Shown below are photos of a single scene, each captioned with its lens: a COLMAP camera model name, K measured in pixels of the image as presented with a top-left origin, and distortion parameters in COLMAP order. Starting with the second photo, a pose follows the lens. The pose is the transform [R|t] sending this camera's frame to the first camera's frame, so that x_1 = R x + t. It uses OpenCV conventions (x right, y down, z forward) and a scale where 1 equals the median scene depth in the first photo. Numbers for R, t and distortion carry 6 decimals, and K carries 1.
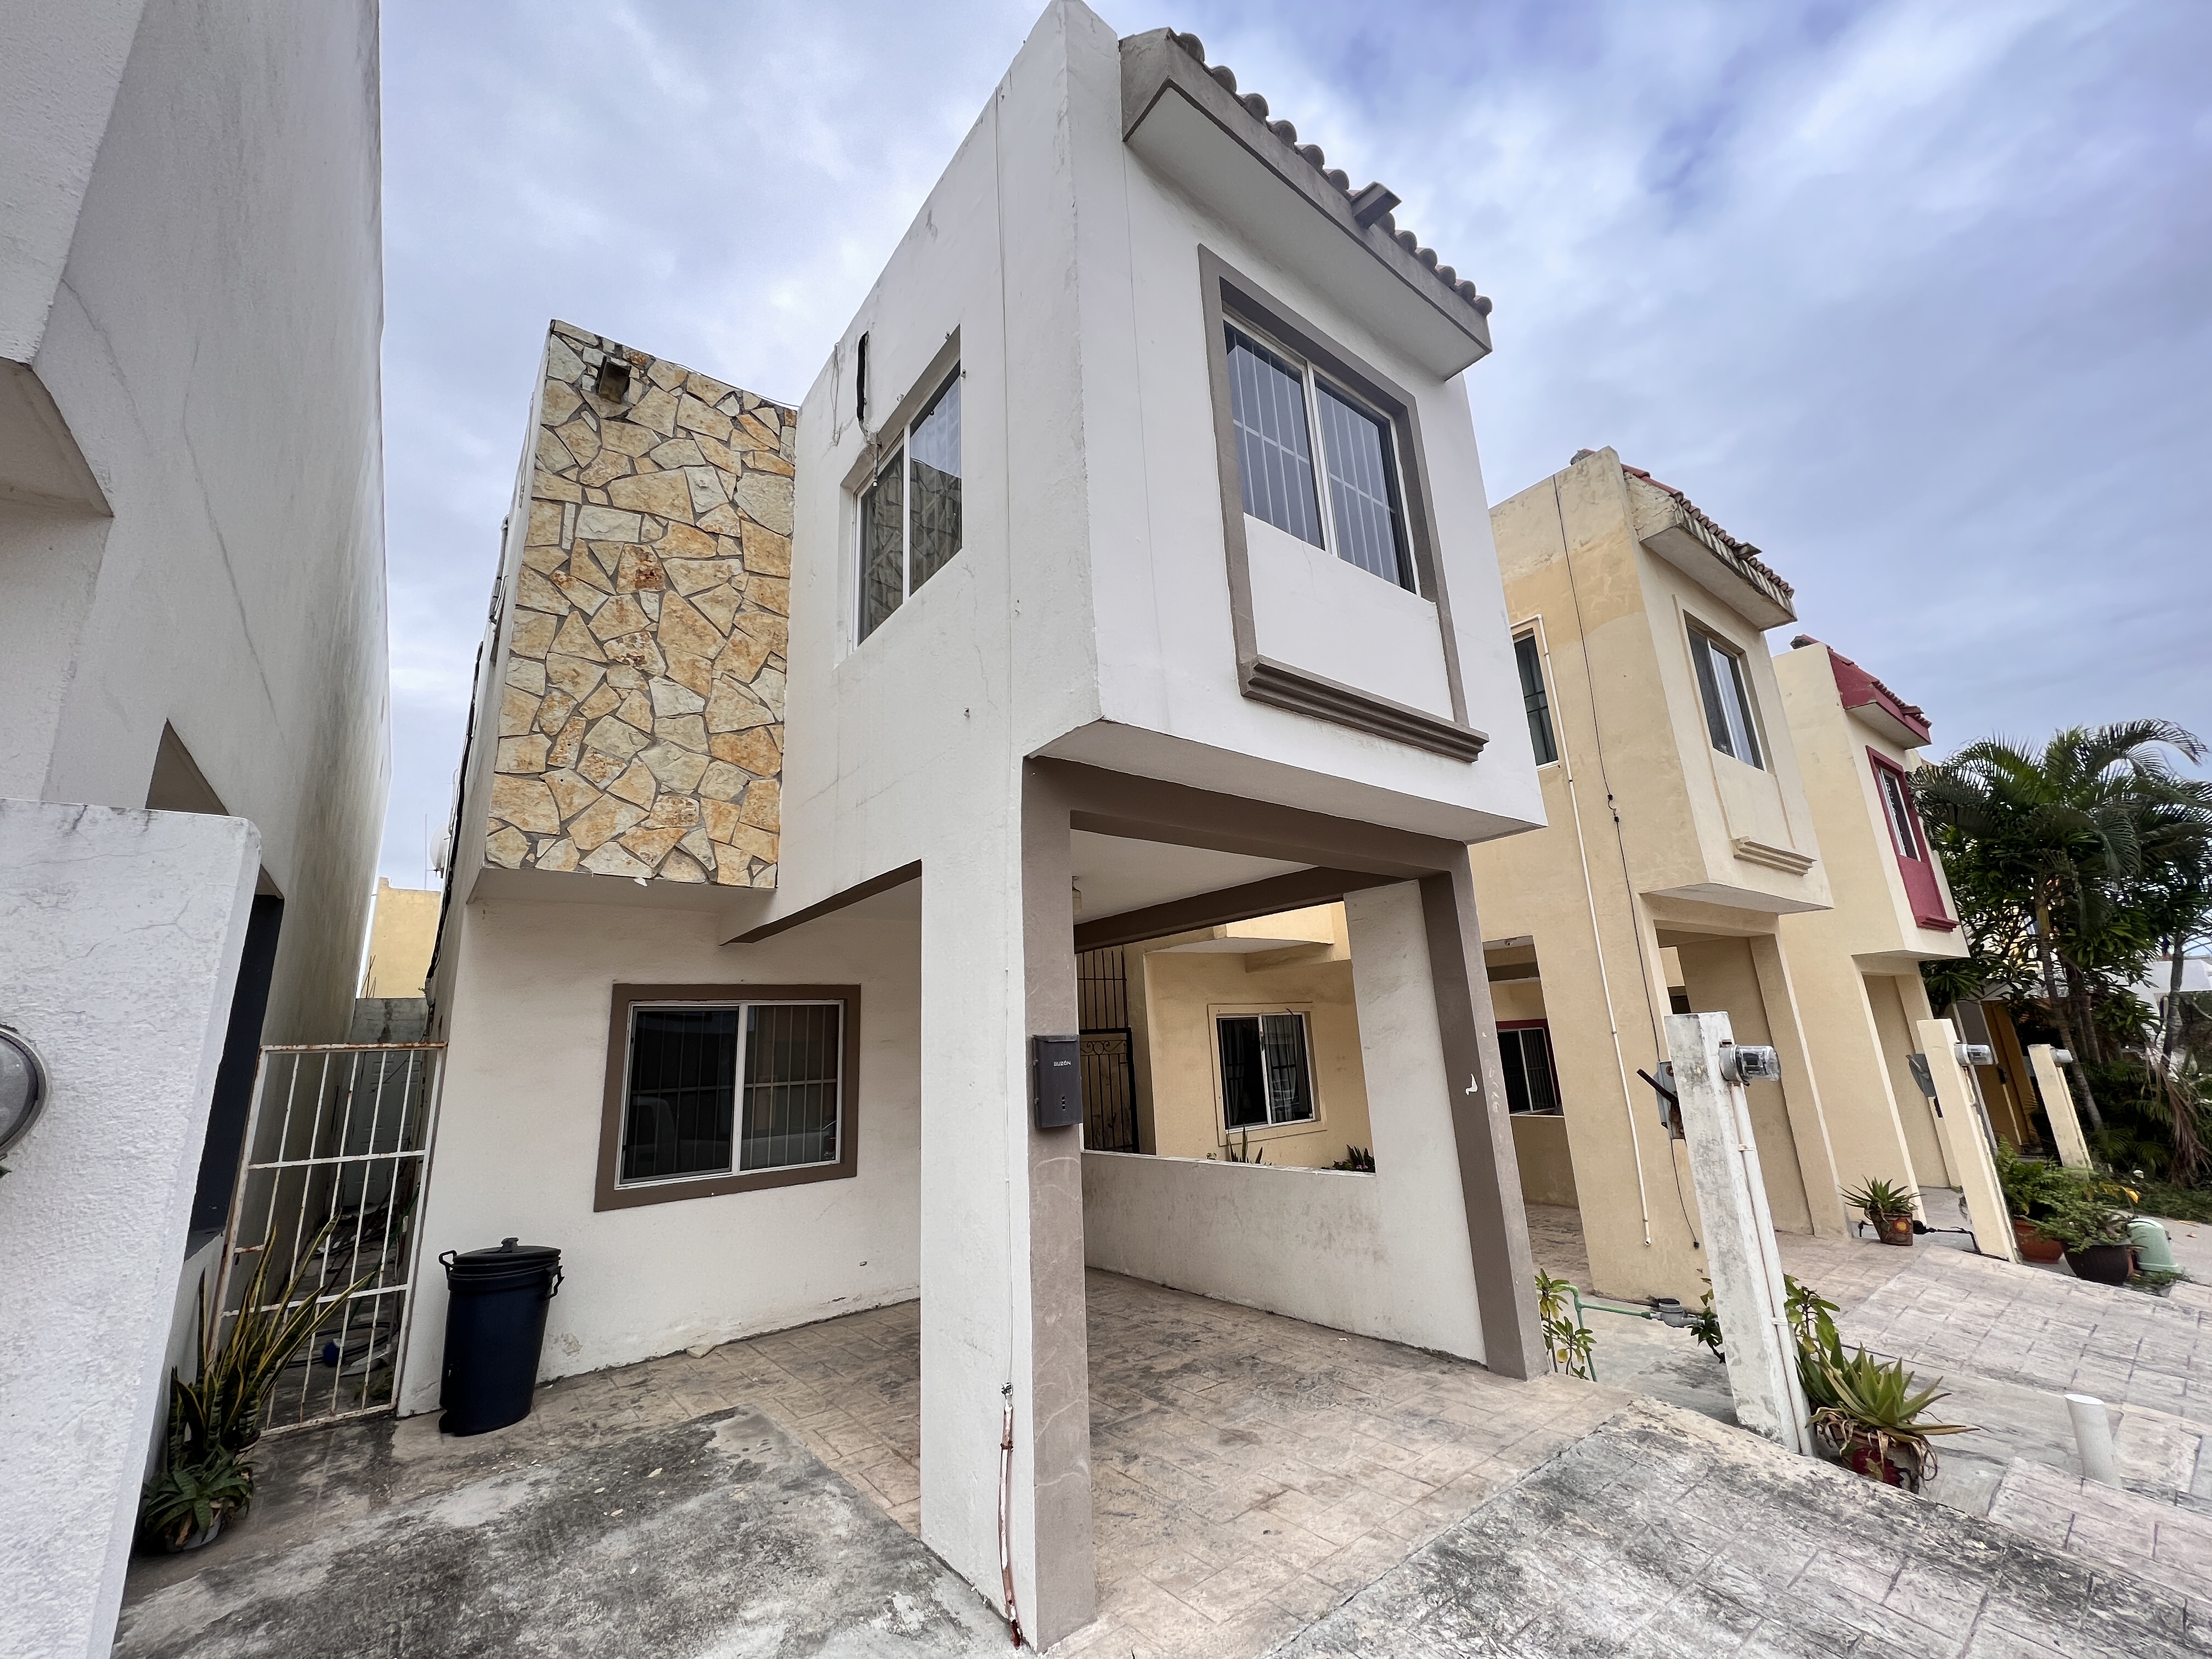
lens RADIAL K [[883.4, 0, 1110.2], [0, 883.4, 829.9], [0, 0, 1]] dist [-0.005003, 0.001942]
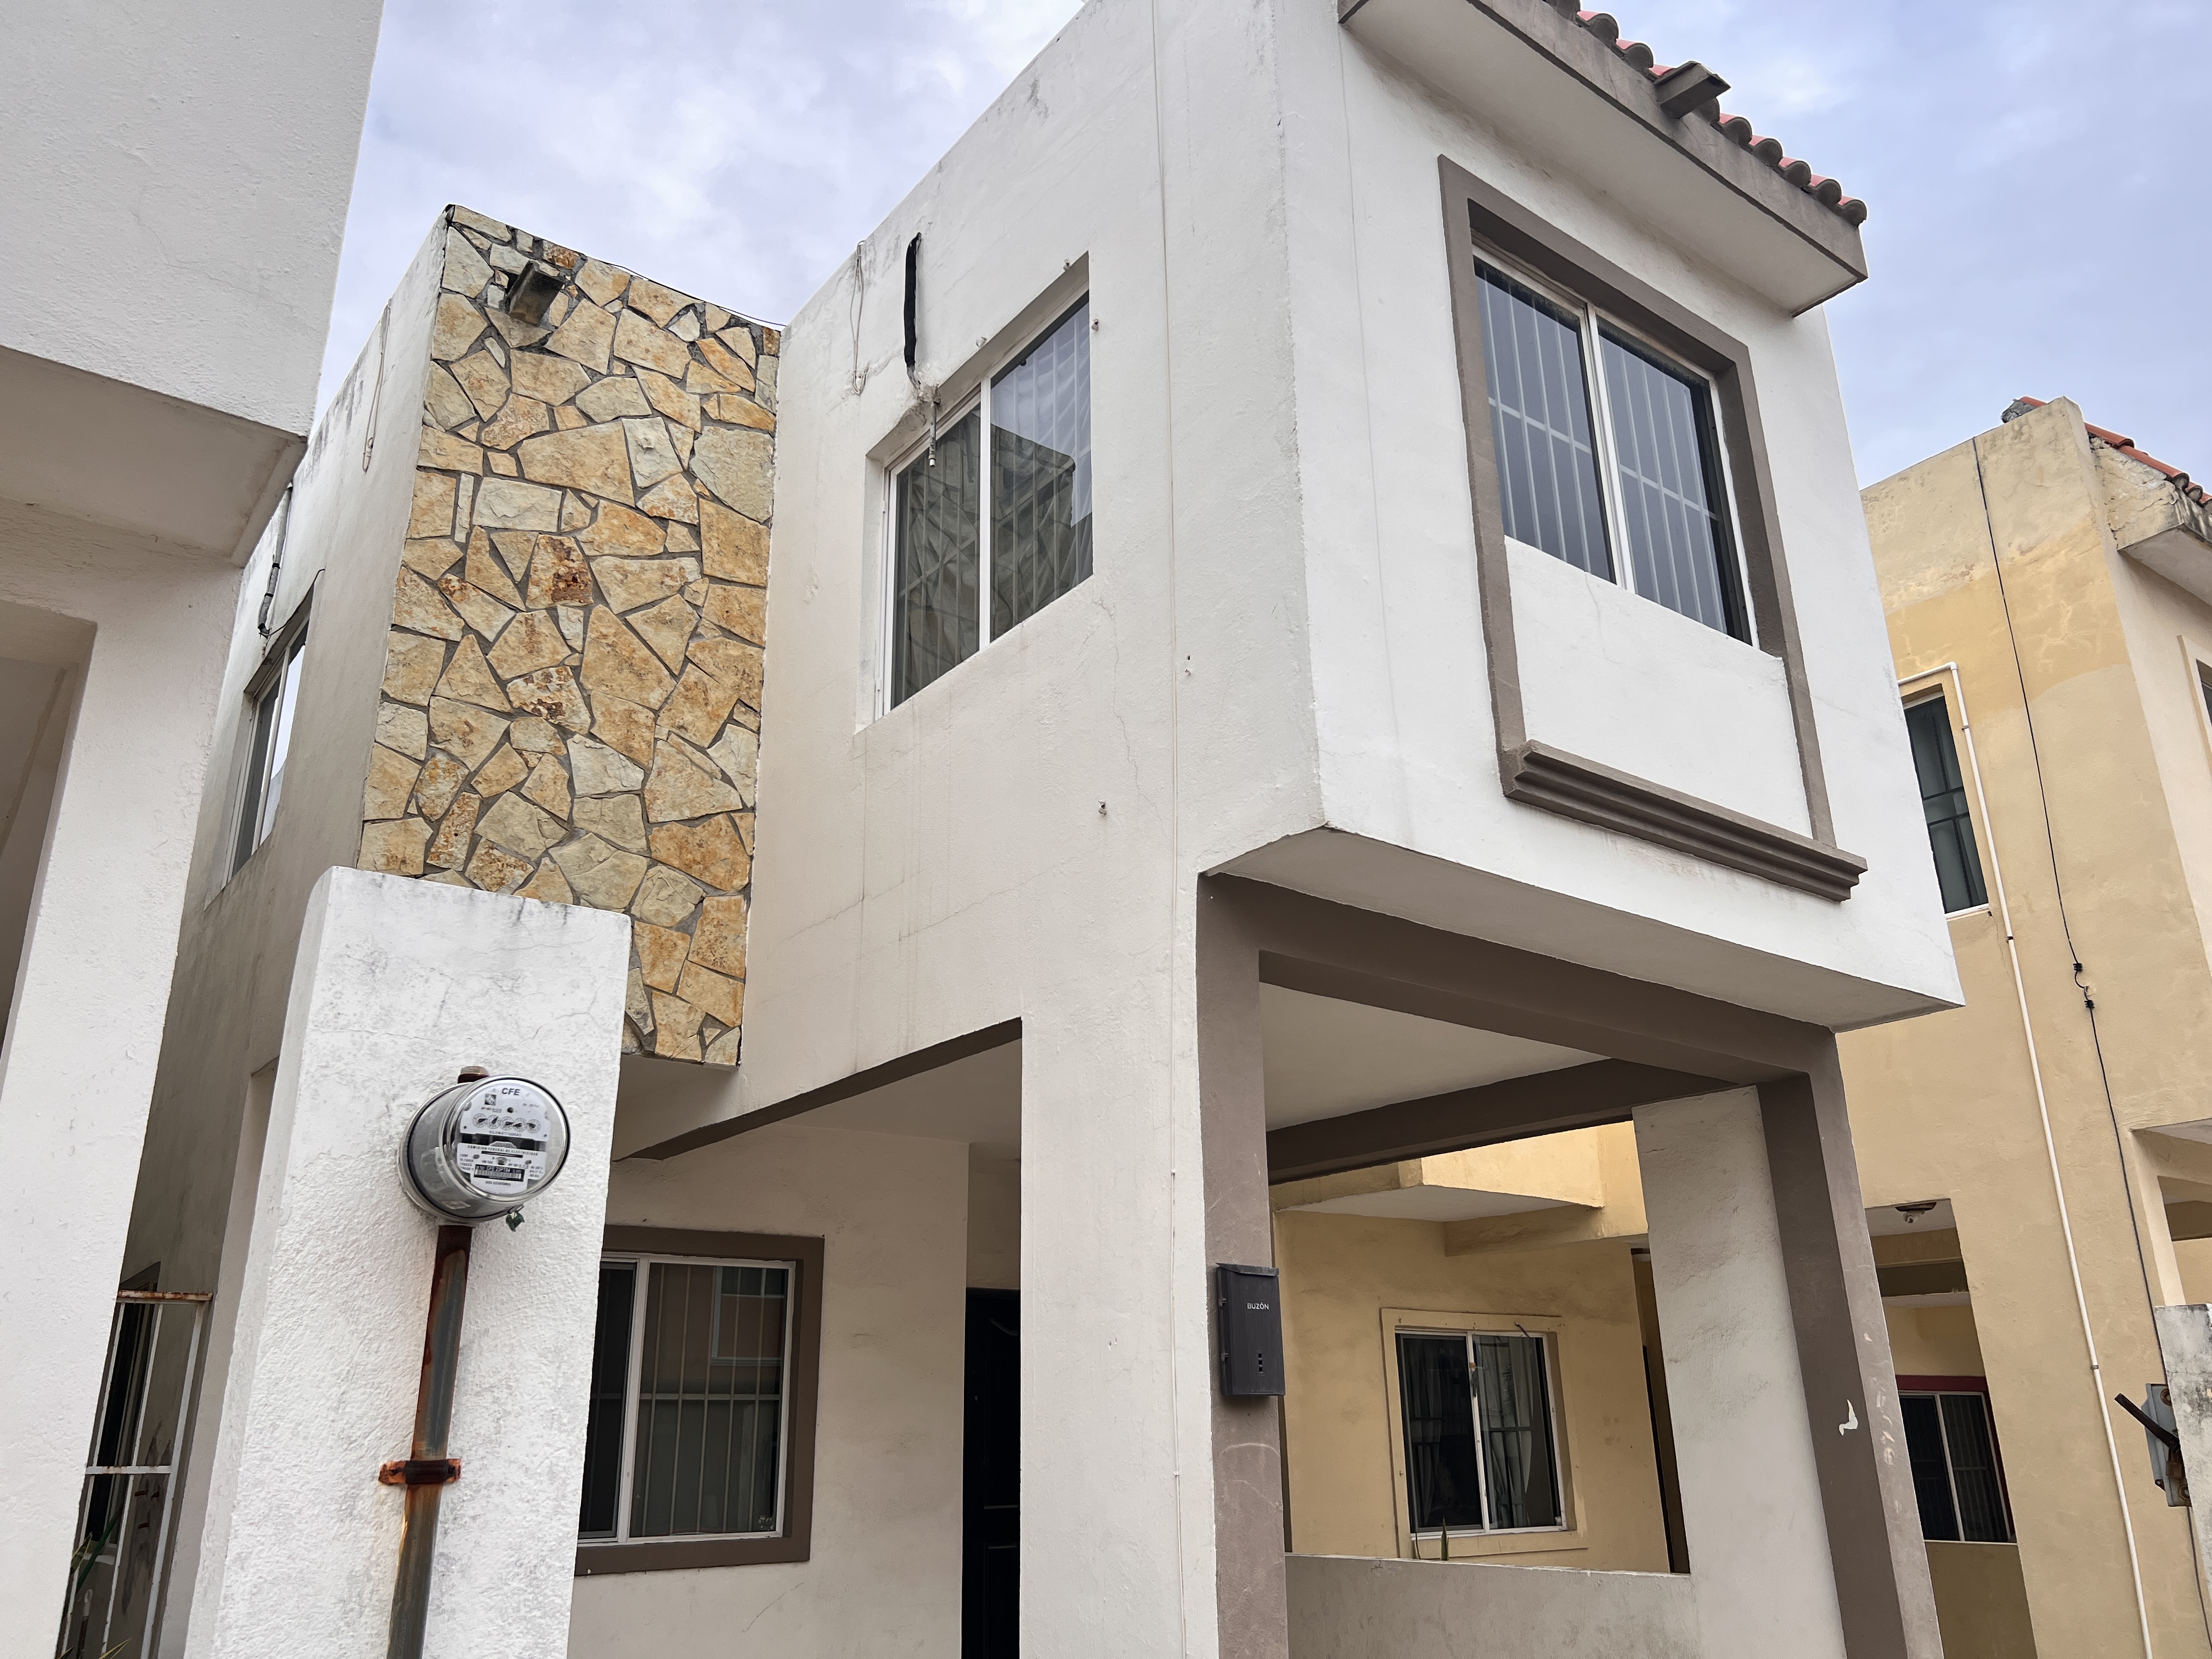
lens RADIAL K [[1671.0, 0, 1090.8], [0, 1671.0, 849.0], [0, 0, 1]] dist [0.047183, -0.052274]
pose [[0.999073, 0.028316, -0.032424, -0.096884], [-0.031325, 0.994848, -0.096420, 0.020571], [0.029527, 0.097347, 0.994812, -0.237634]]
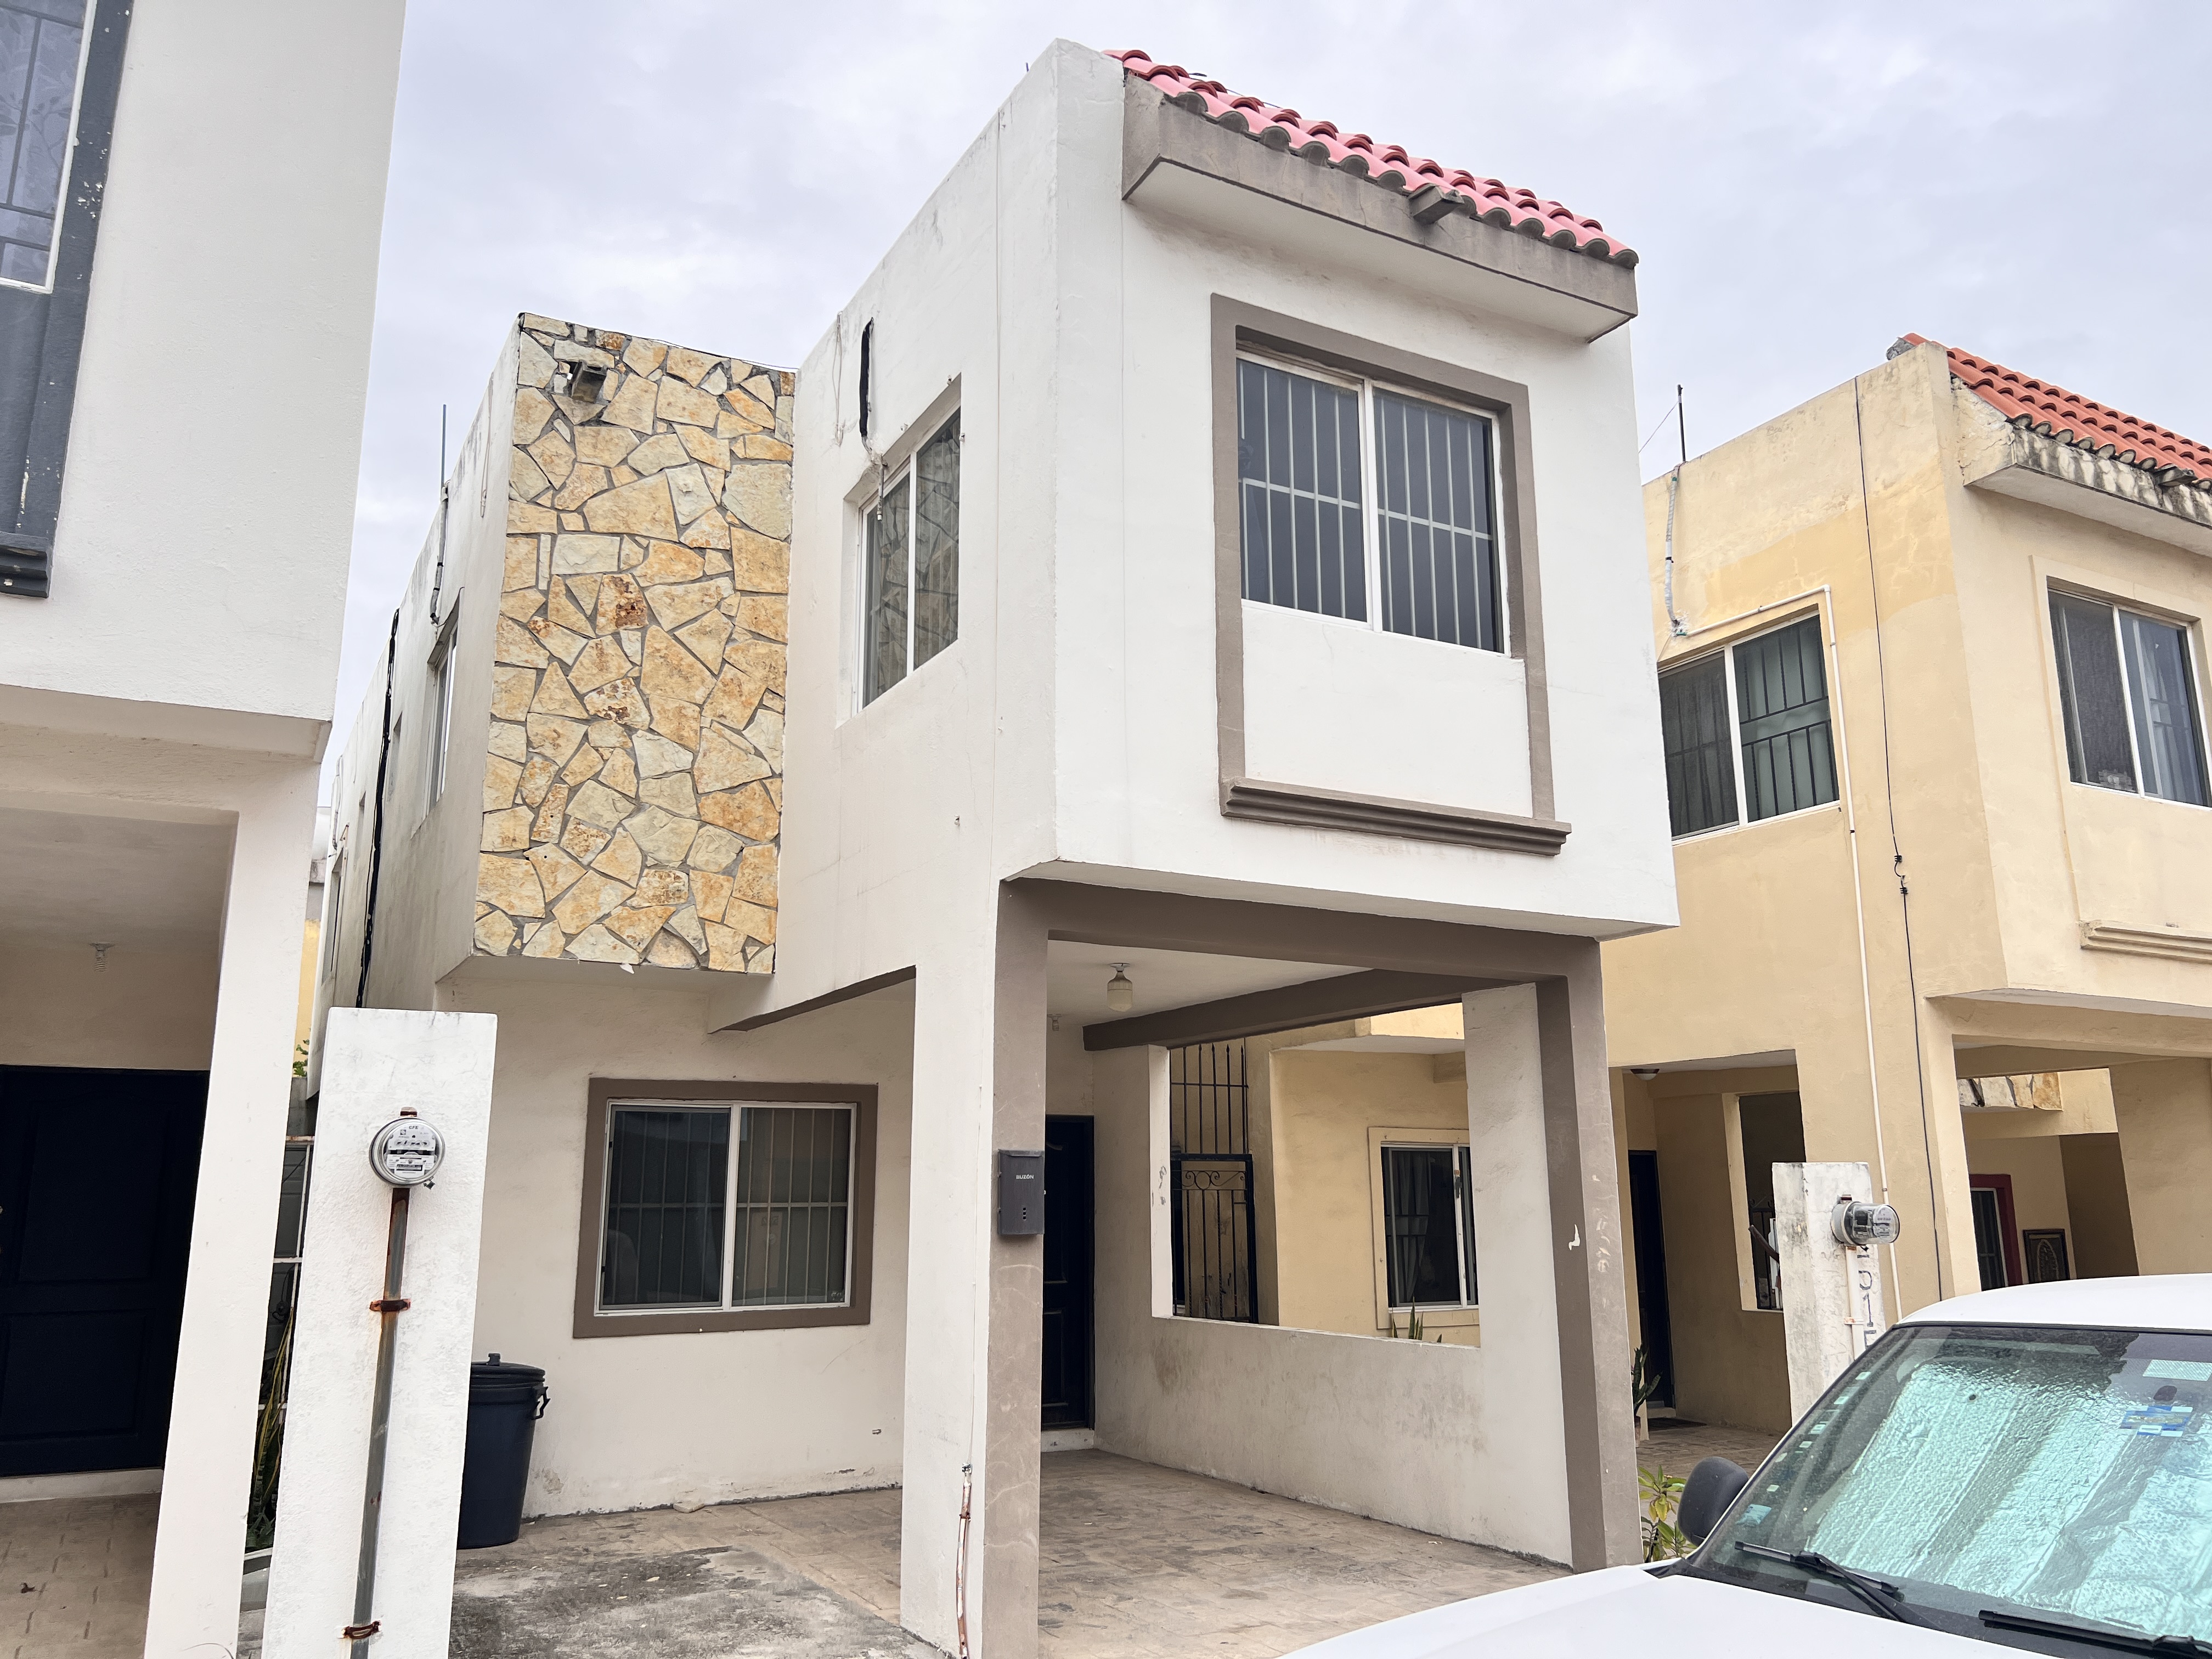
lens RADIAL K [[1671.0, 0, 1114.1], [0, 1671.0, 847.9], [0, 0, 1]] dist [0.047183, -0.052274]
pose [[0.986153, 0.010397, -0.165514, 0.238911], [-0.004131, 0.999263, 0.038156, -0.131816], [0.165789, -0.036944, 0.985469, -0.599143]]
